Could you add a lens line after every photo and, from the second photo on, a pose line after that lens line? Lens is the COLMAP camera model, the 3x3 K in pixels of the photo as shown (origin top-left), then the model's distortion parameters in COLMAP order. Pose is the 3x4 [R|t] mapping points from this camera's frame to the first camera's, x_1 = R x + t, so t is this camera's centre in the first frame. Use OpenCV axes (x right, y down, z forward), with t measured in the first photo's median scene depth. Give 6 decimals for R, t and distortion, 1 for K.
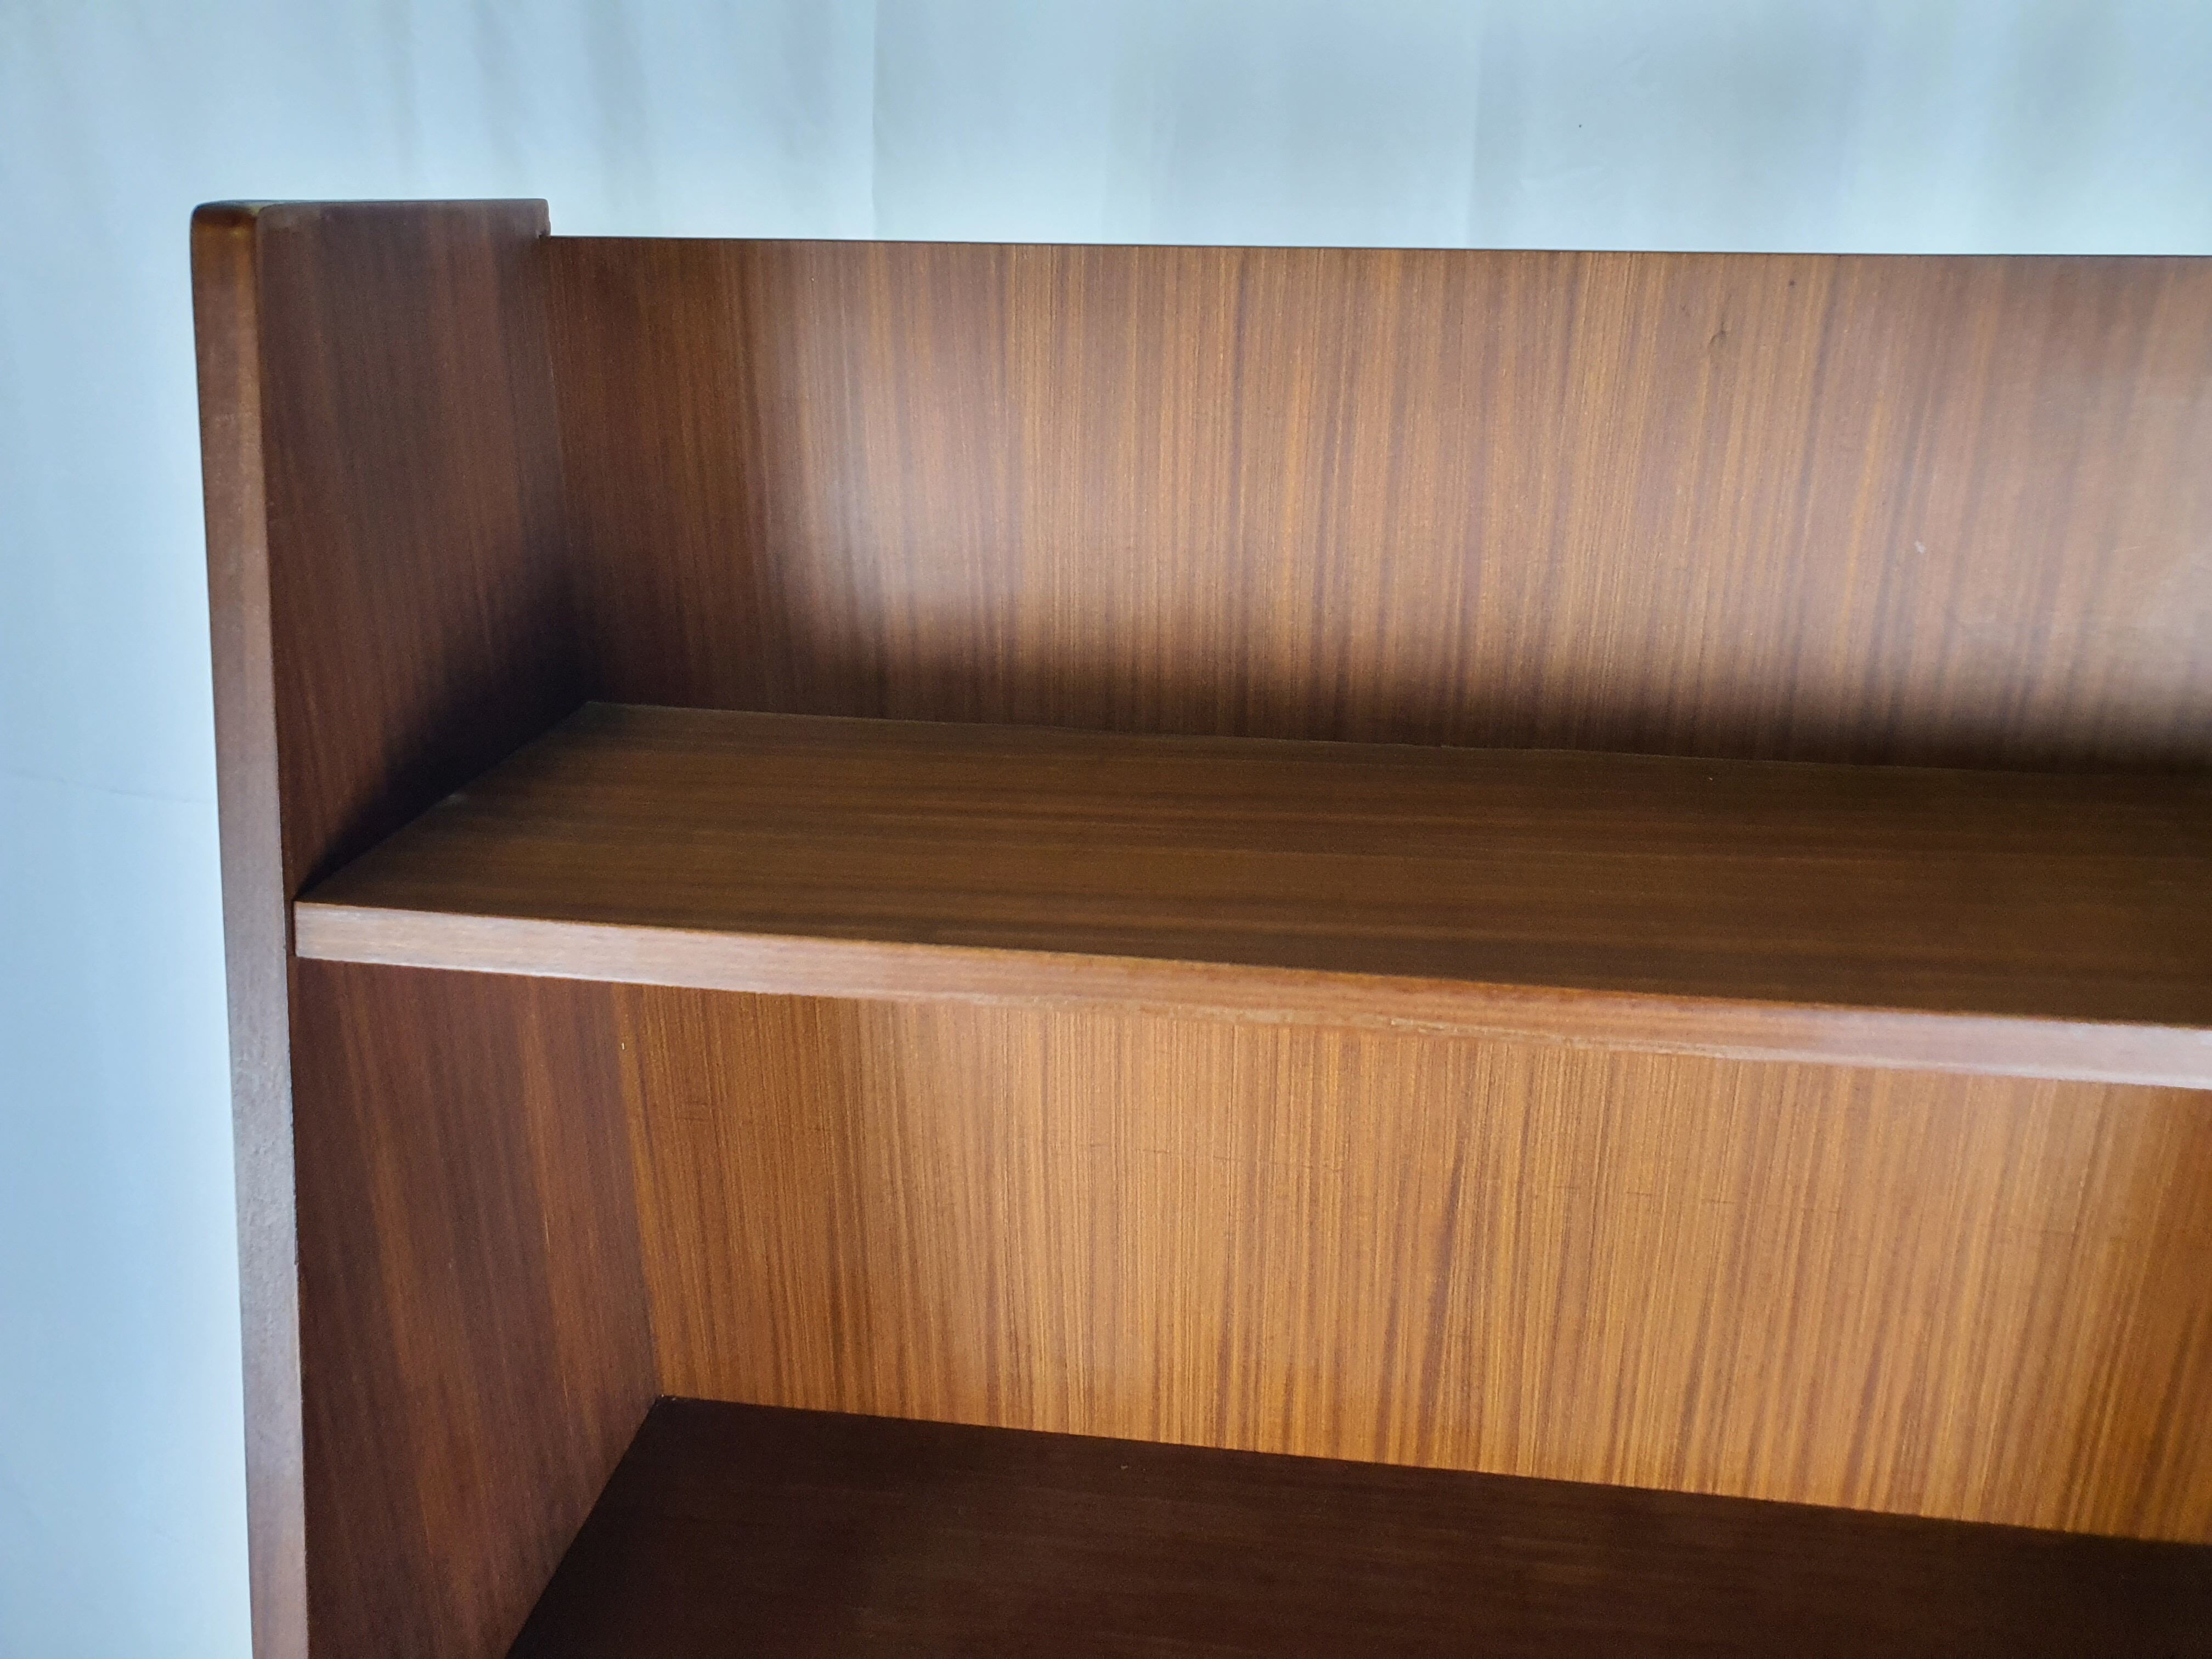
lens RADIAL K [[1744.0, 0, 1152.9], [0, 1744.0, 805.6], [0, 0, 1]] dist [0.033216, 0.002612]
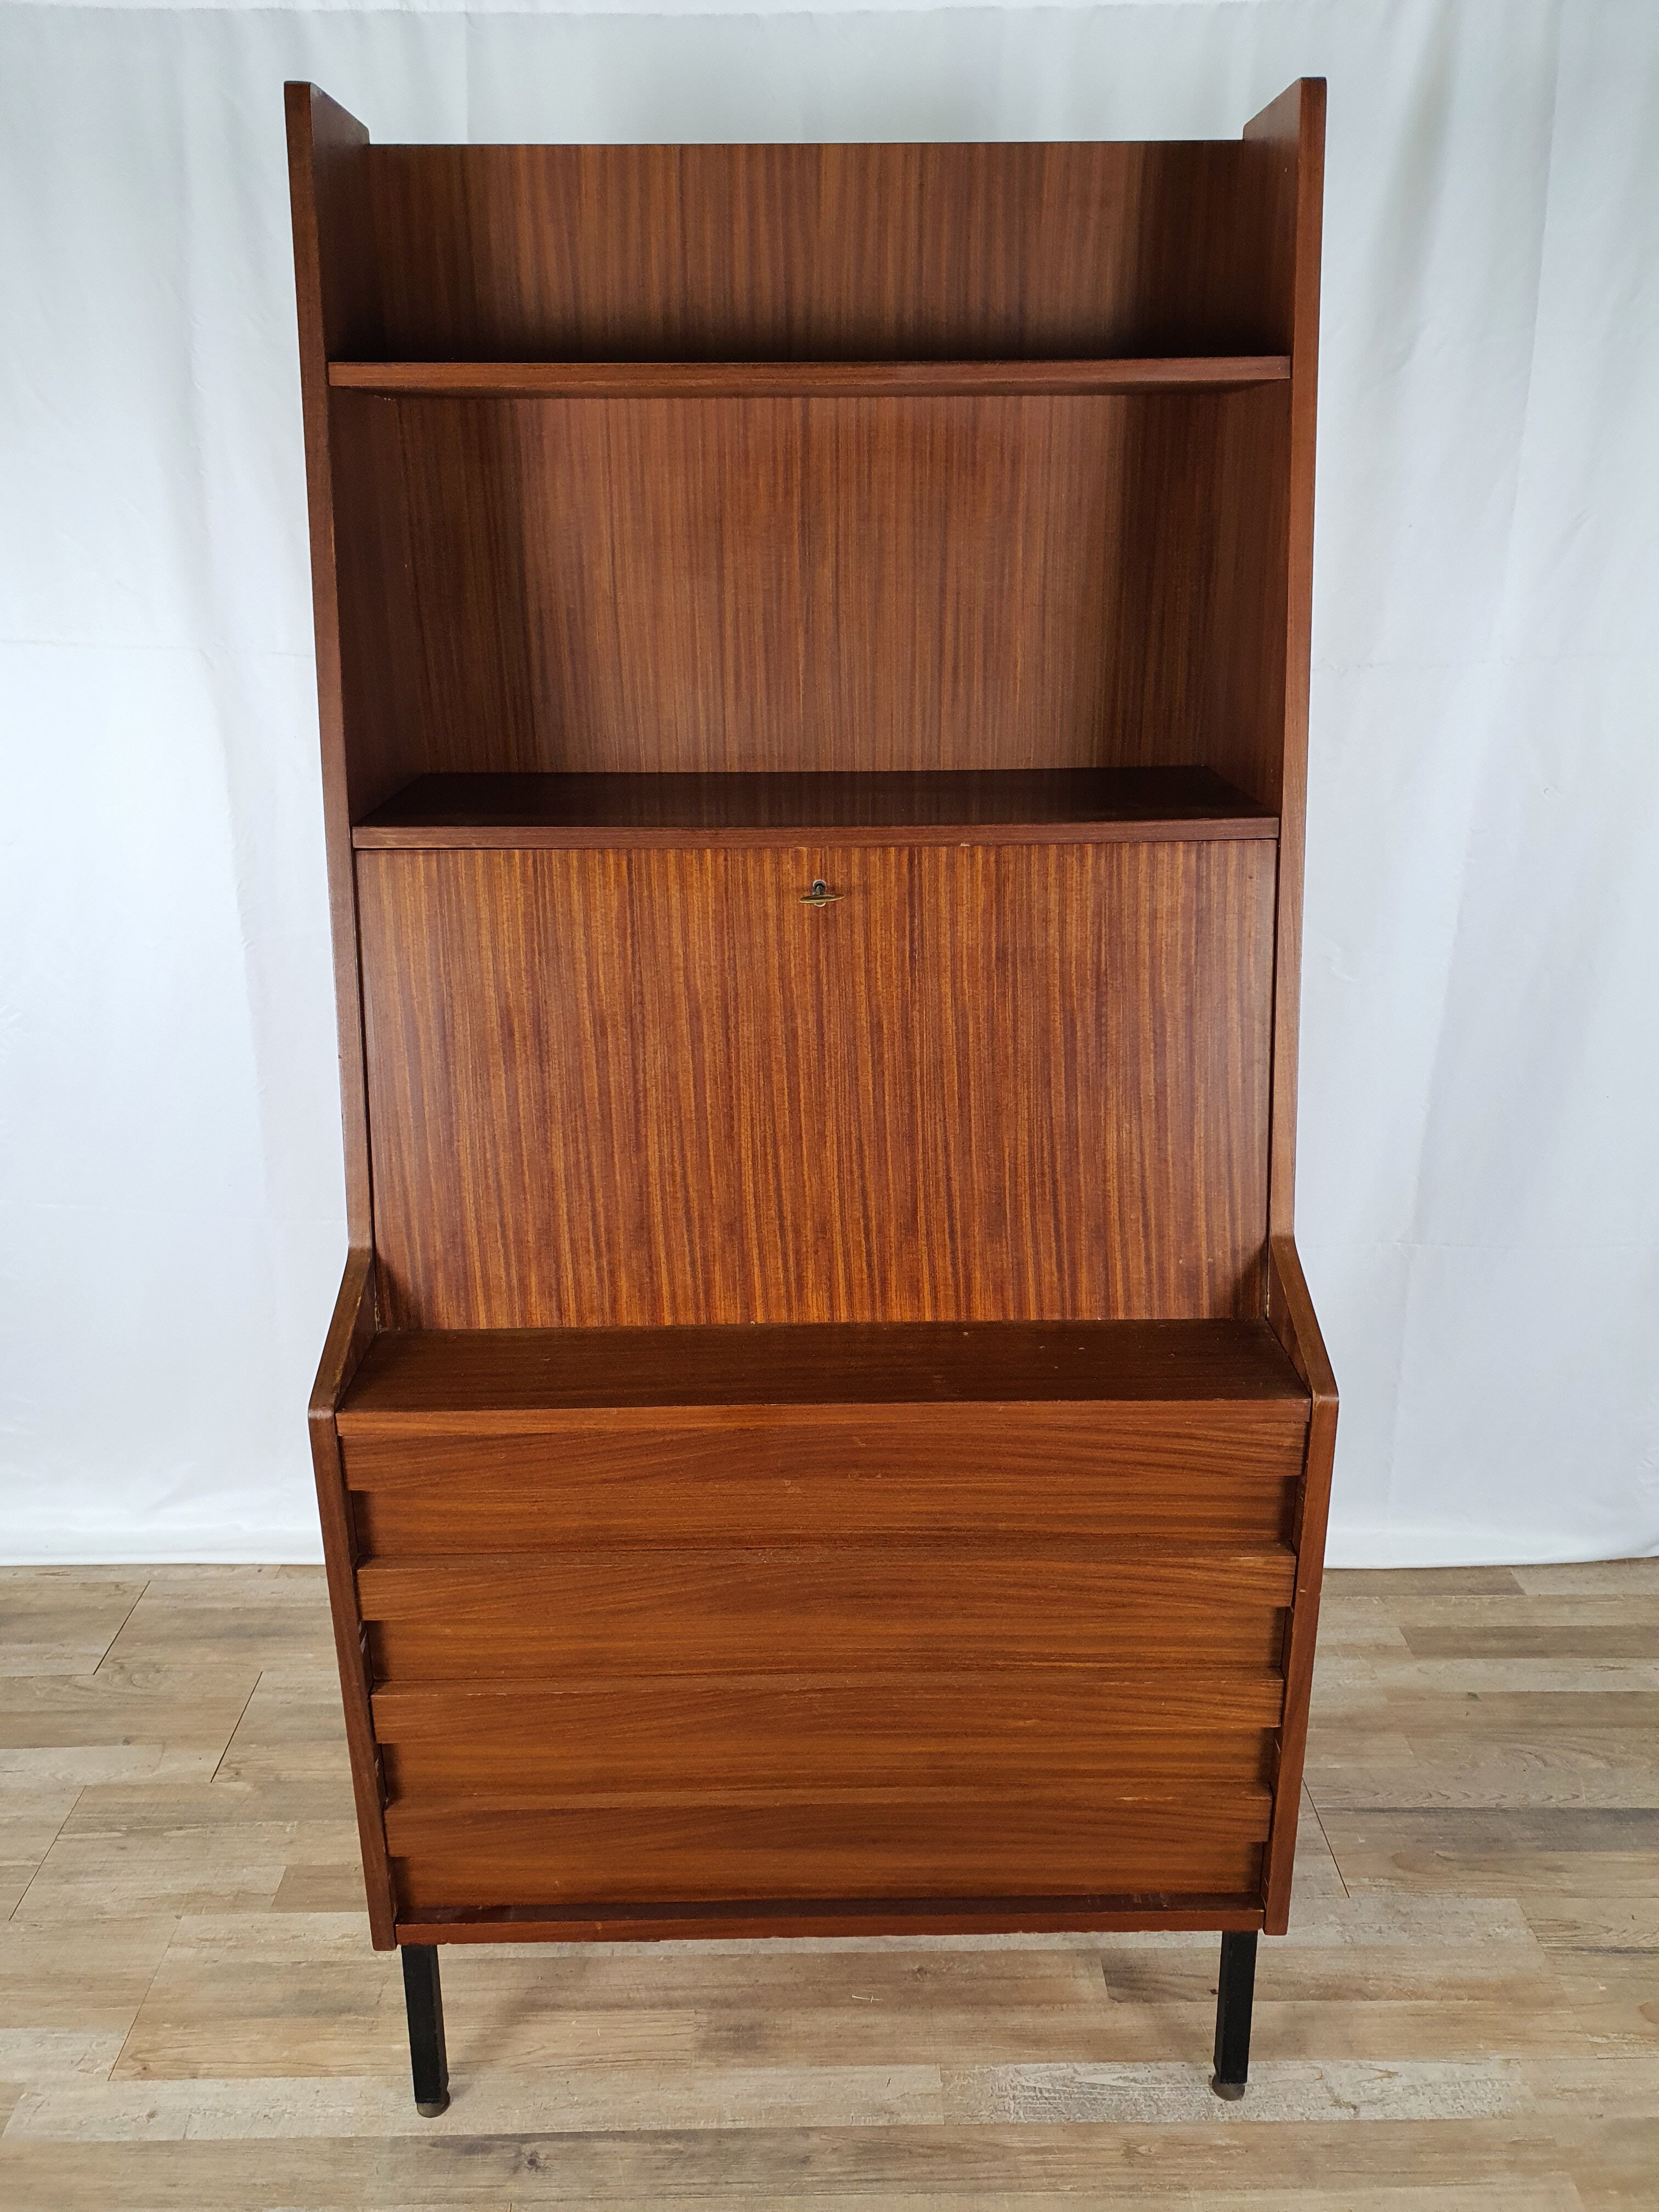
lens RADIAL K [[1762.9, 0, 840.8], [0, 1762.9, 1077.2], [0, 0, 1]] dist [0.020301, 0.005927]
pose [[0.991006, -0.060622, 0.119295, -0.089077], [0.063644, 0.997737, -0.021688, 0.918995], [-0.117710, 0.029085, 0.992622, -1.251264]]
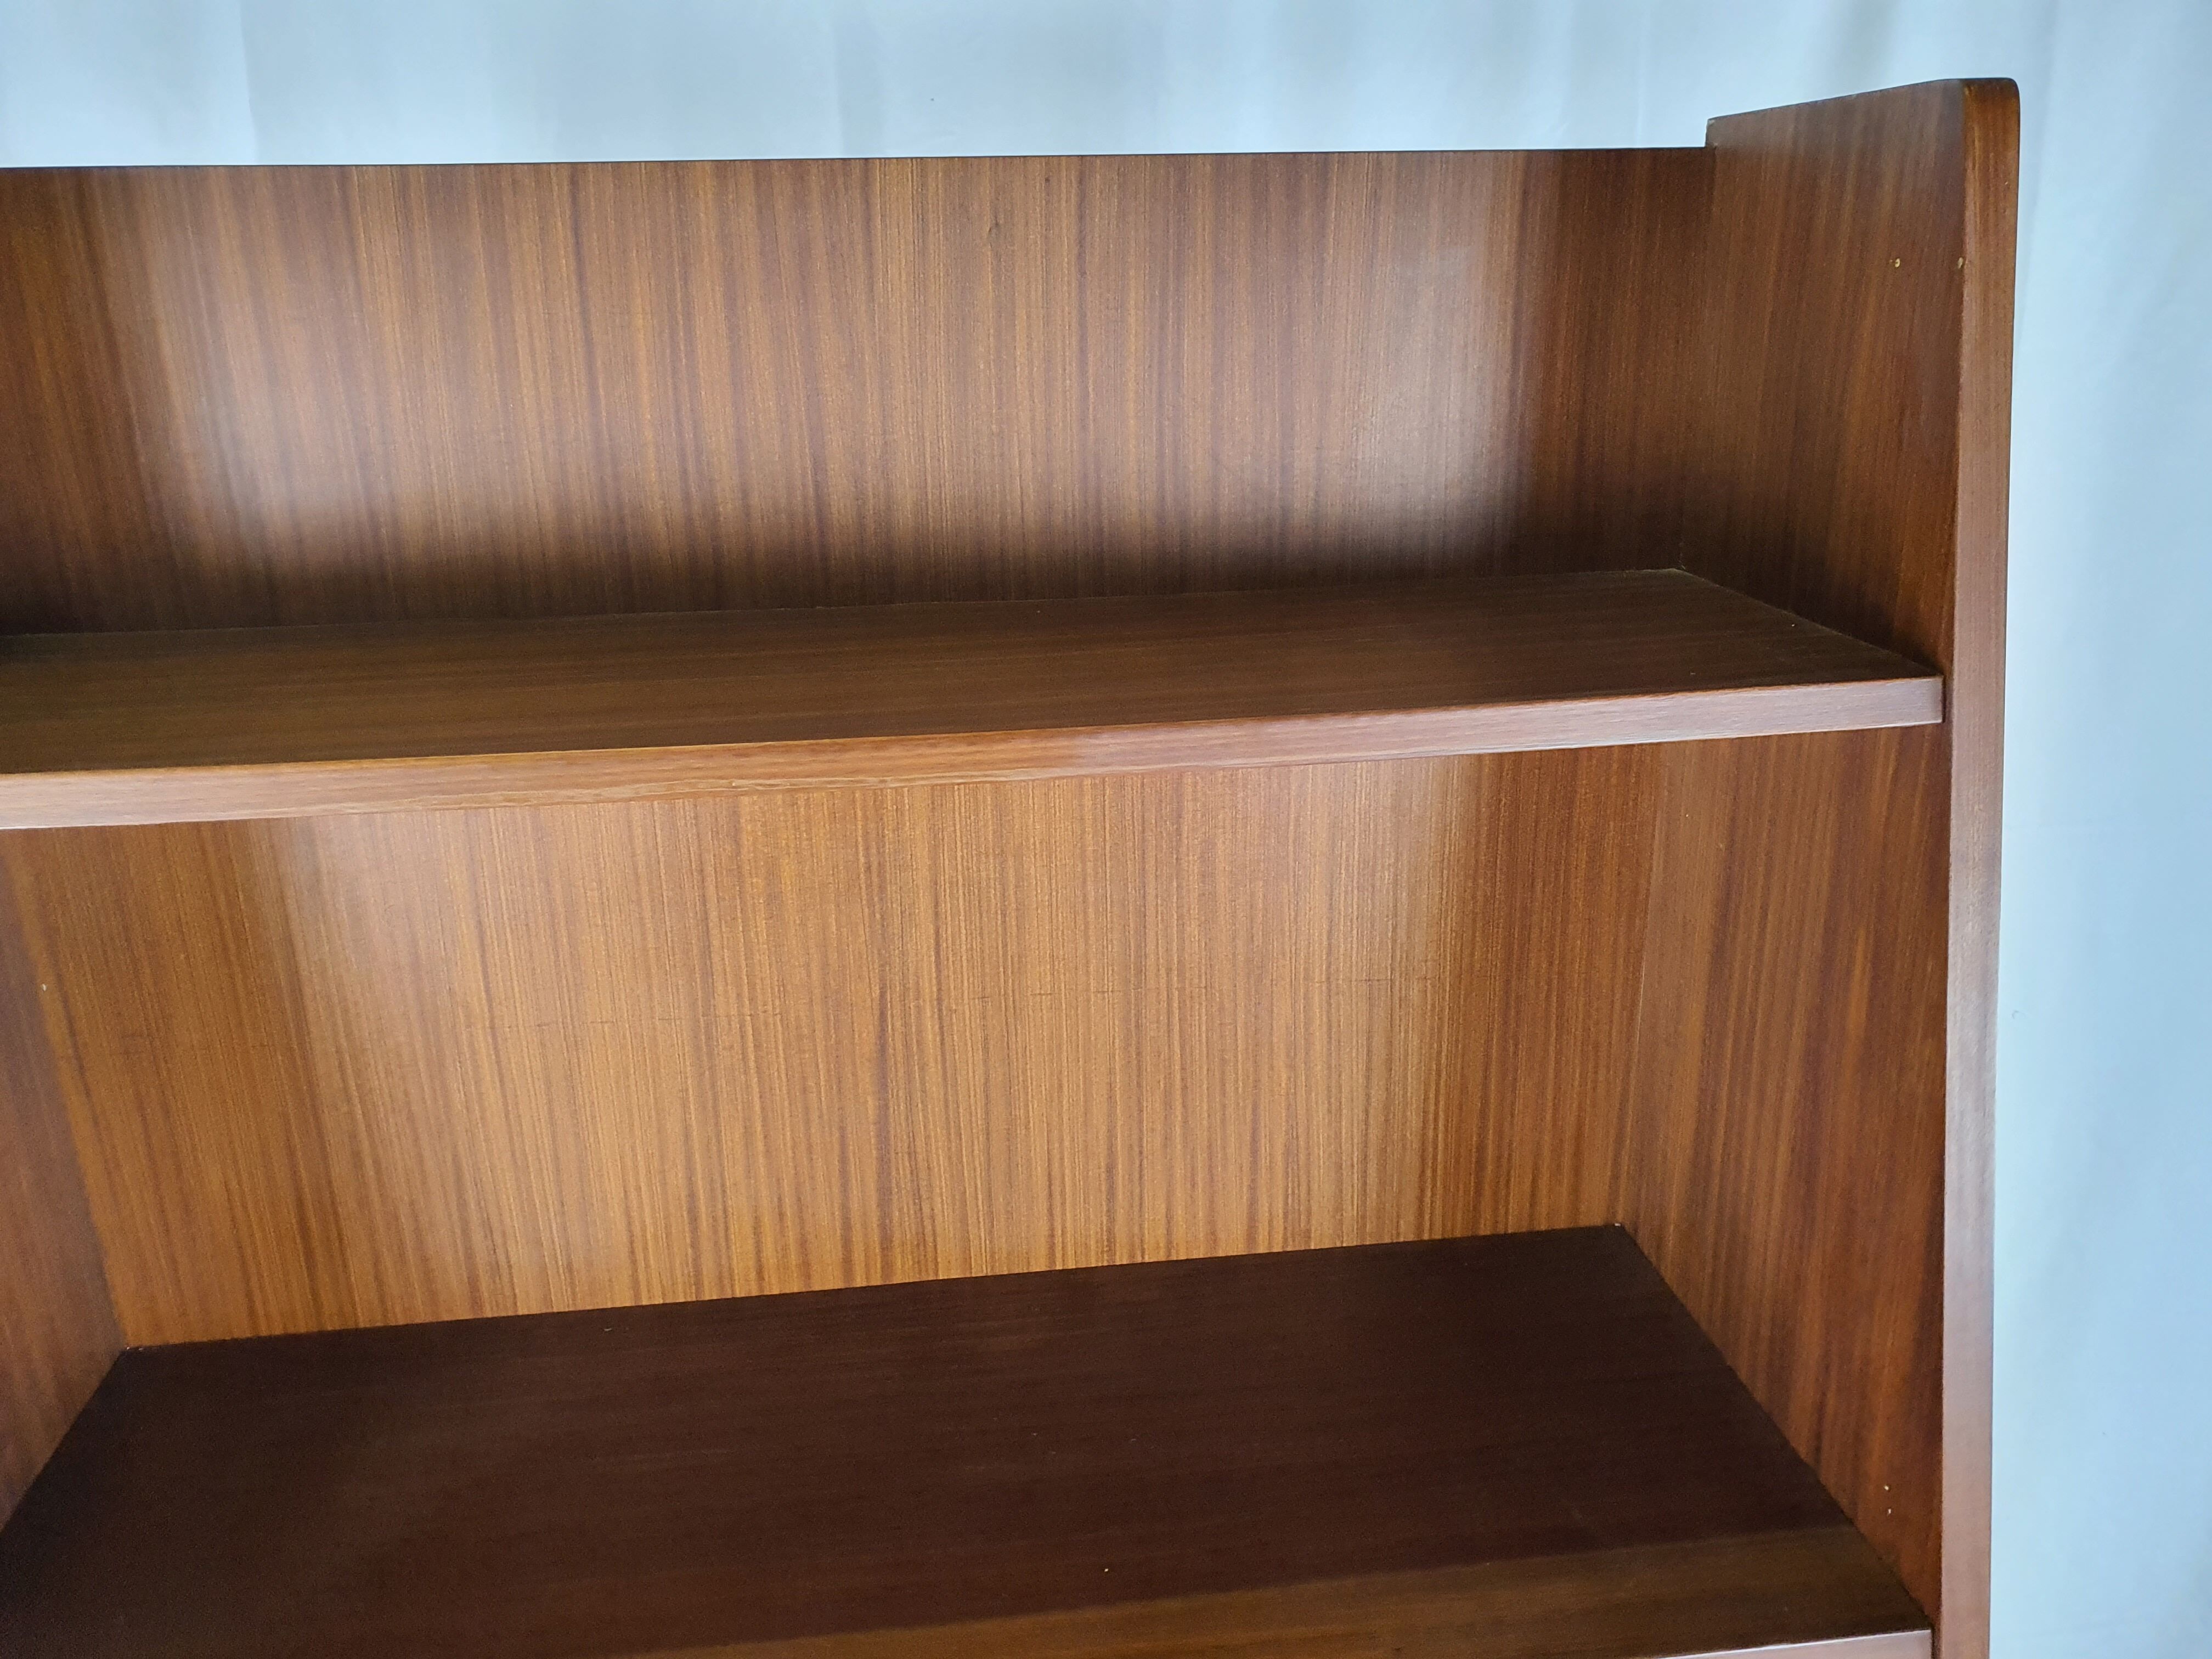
lens RADIAL K [[1750.8, 0, 1109.7], [0, 1750.8, 813.4], [0, 0, 1]] dist [0.006217, 0.010971]
pose [[0.970598, -0.100977, 0.218501, 0.090331], [0.108604, 0.993816, -0.023150, 0.143714], [-0.214812, 0.046199, 0.975562, -0.133923]]
